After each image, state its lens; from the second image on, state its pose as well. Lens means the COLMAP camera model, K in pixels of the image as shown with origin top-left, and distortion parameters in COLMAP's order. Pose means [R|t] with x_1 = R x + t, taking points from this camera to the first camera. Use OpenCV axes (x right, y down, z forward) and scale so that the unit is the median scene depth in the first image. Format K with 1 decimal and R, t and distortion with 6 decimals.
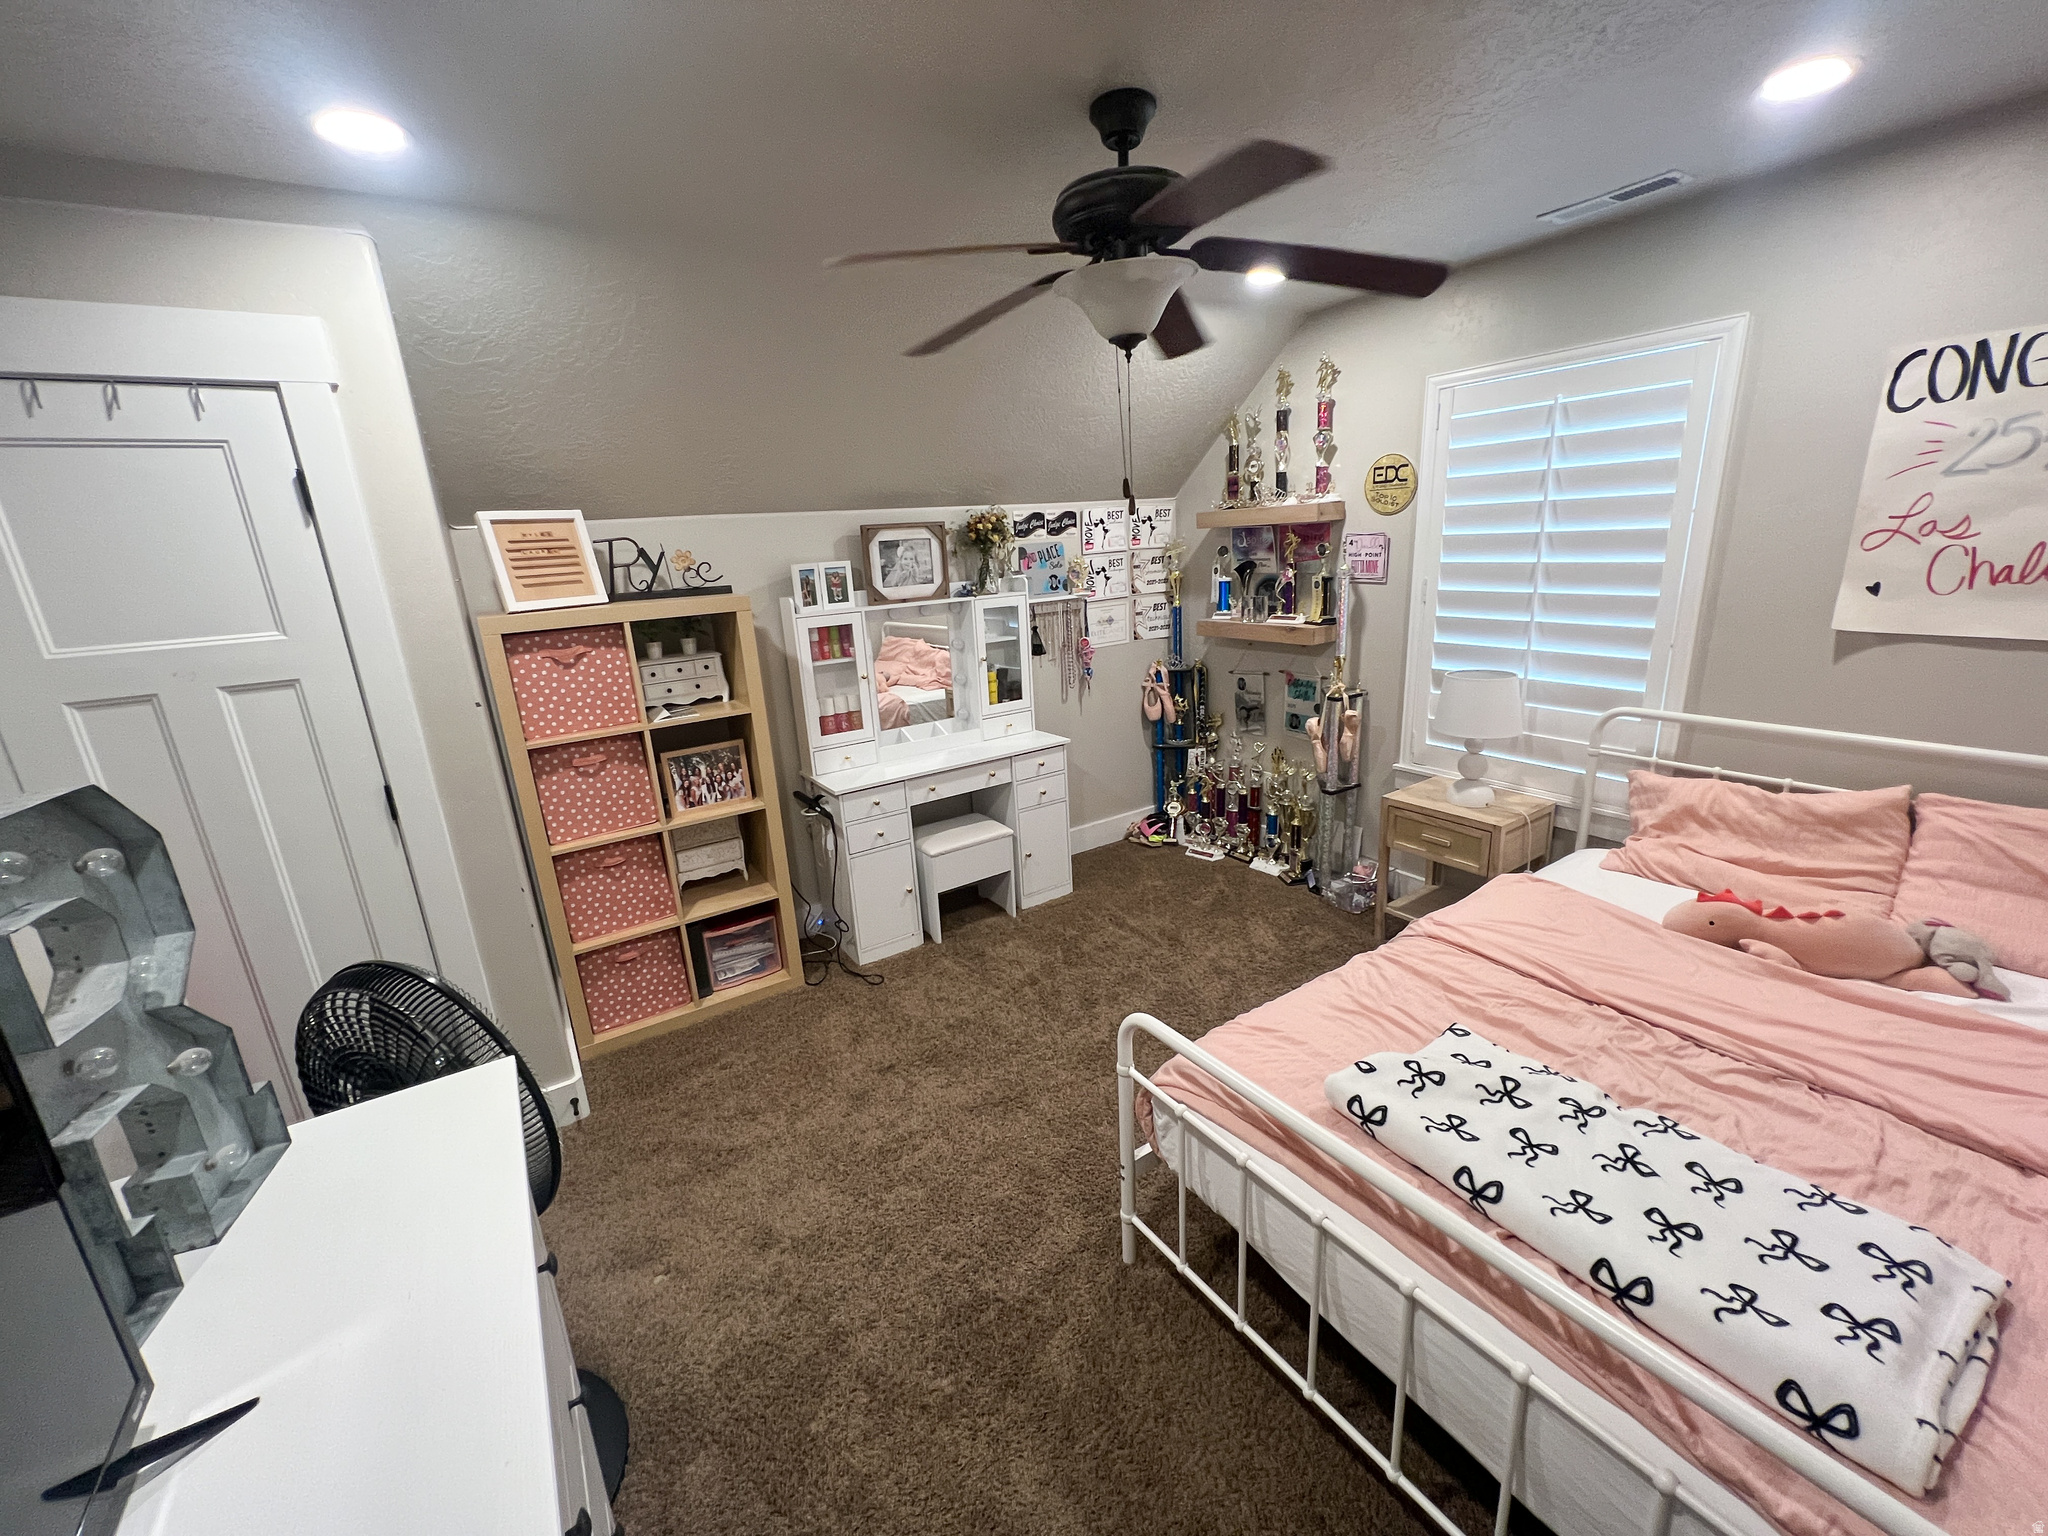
lens RADIAL K [[823.4, 0, 1015.5], [0, 823.4, 766.2], [0, 0, 1]] dist [0.001317, -0.000033]
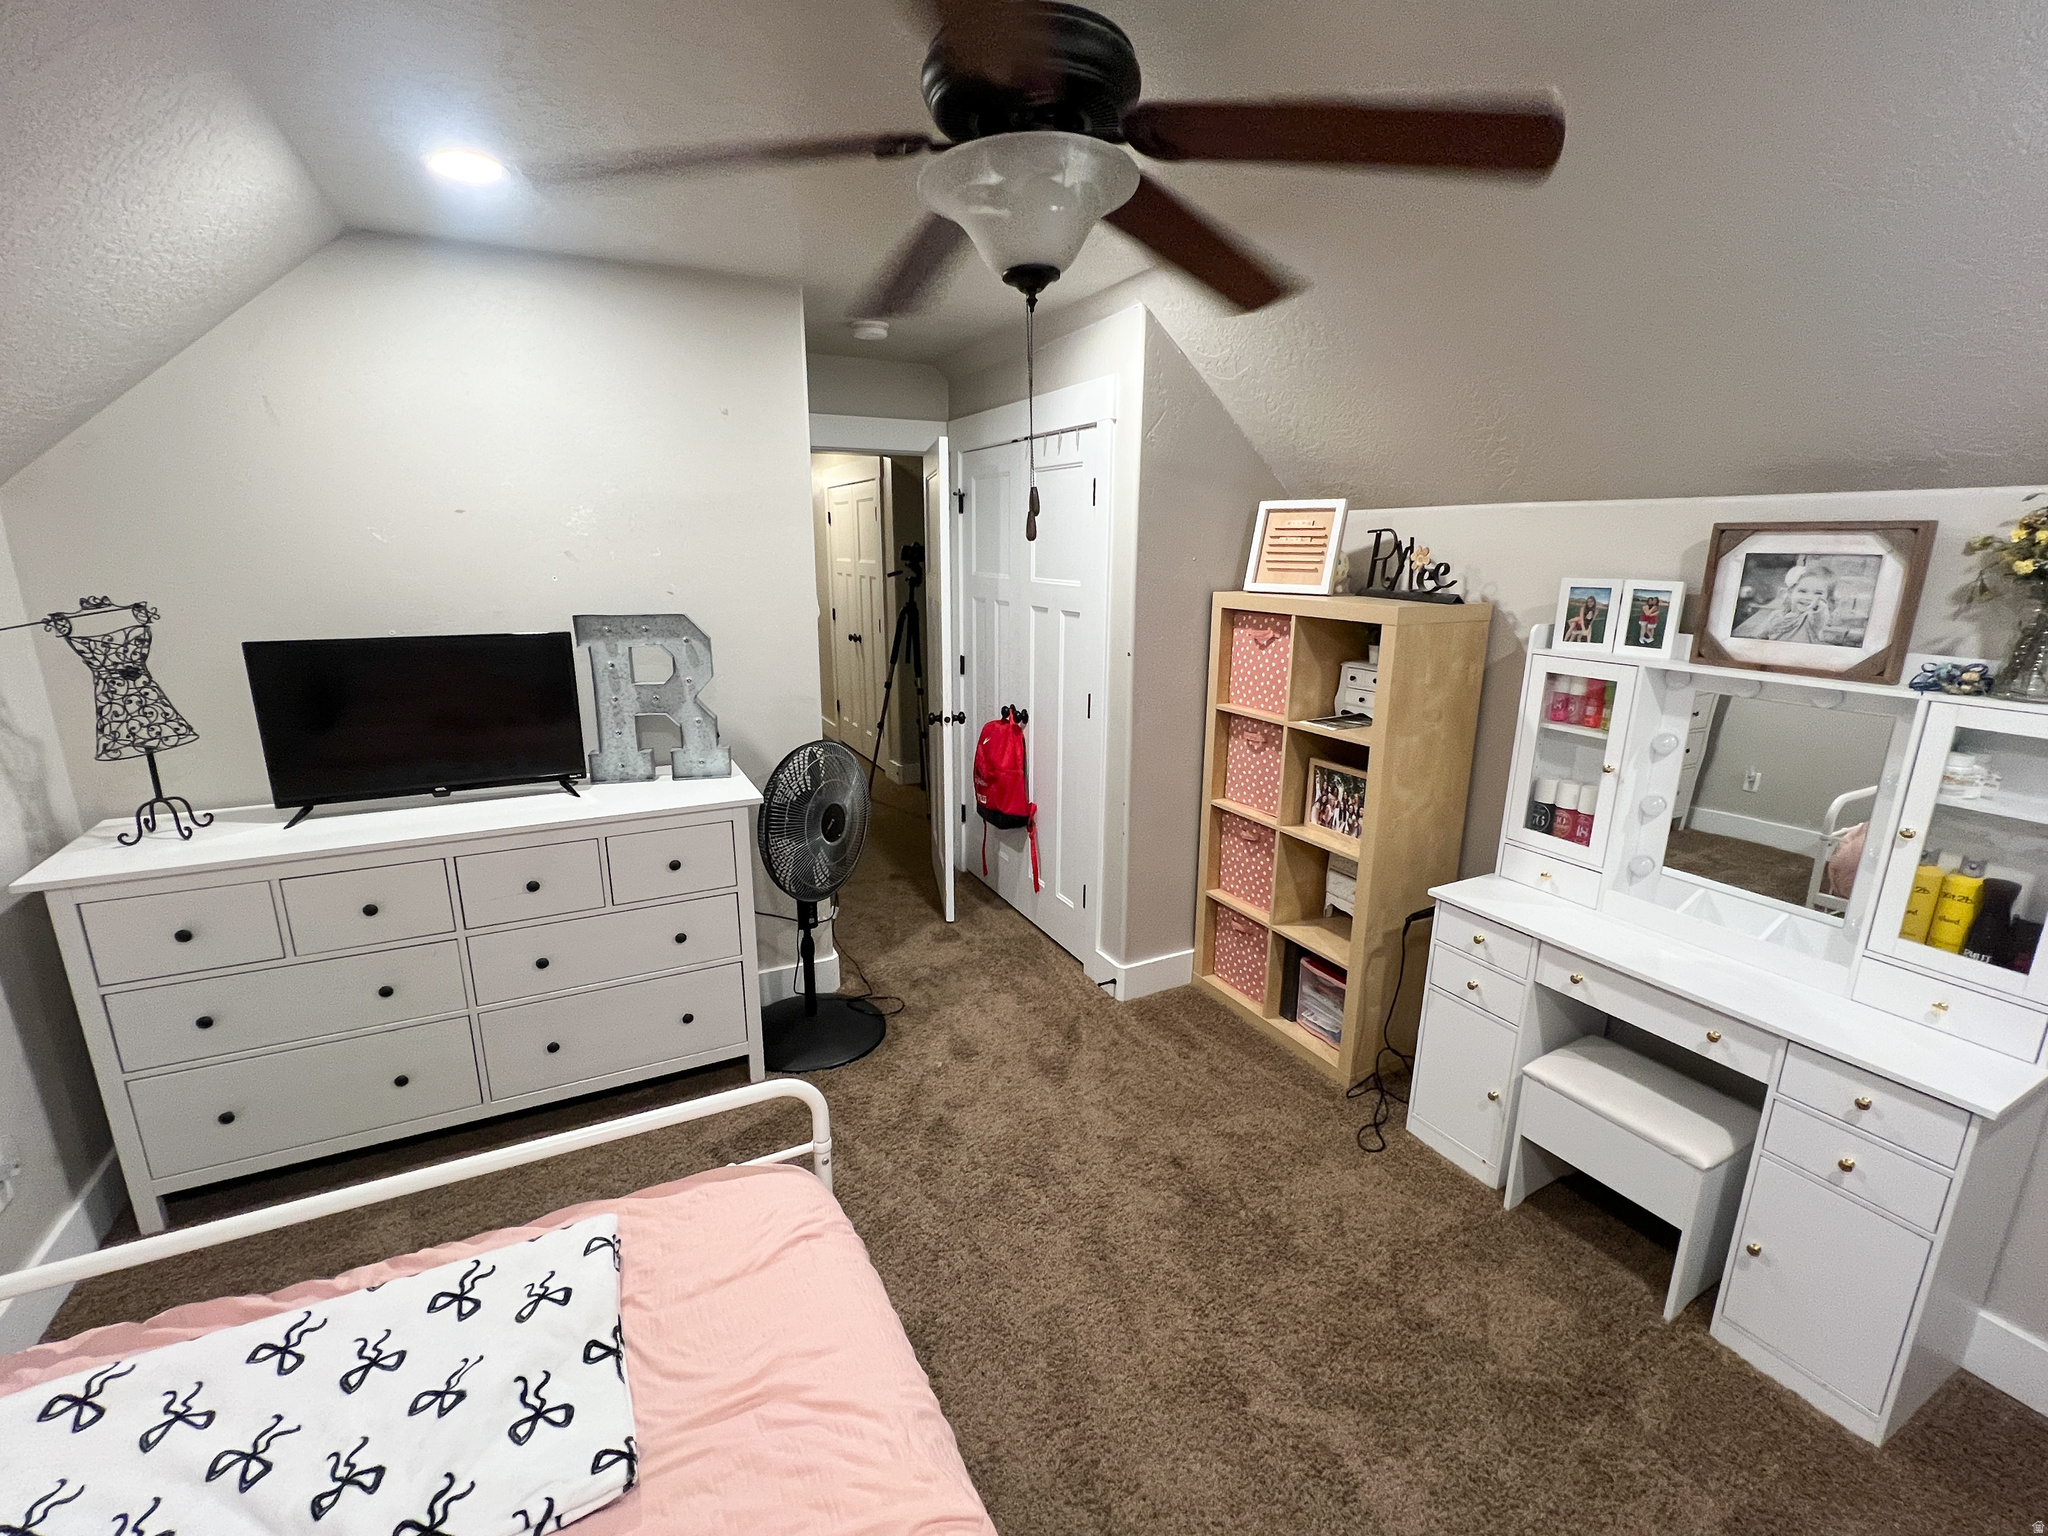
lens RADIAL K [[894.6, 0, 1019.2], [0, 894.6, 766.0], [0, 0, 1]] dist [-0.004187, -0.000426]
pose [[-0.097095, 0.297007, -0.949926, 0.501315], [-0.268933, 0.911103, 0.312357, -0.204730], [0.958252, 0.285794, -0.008589, 0.596887]]
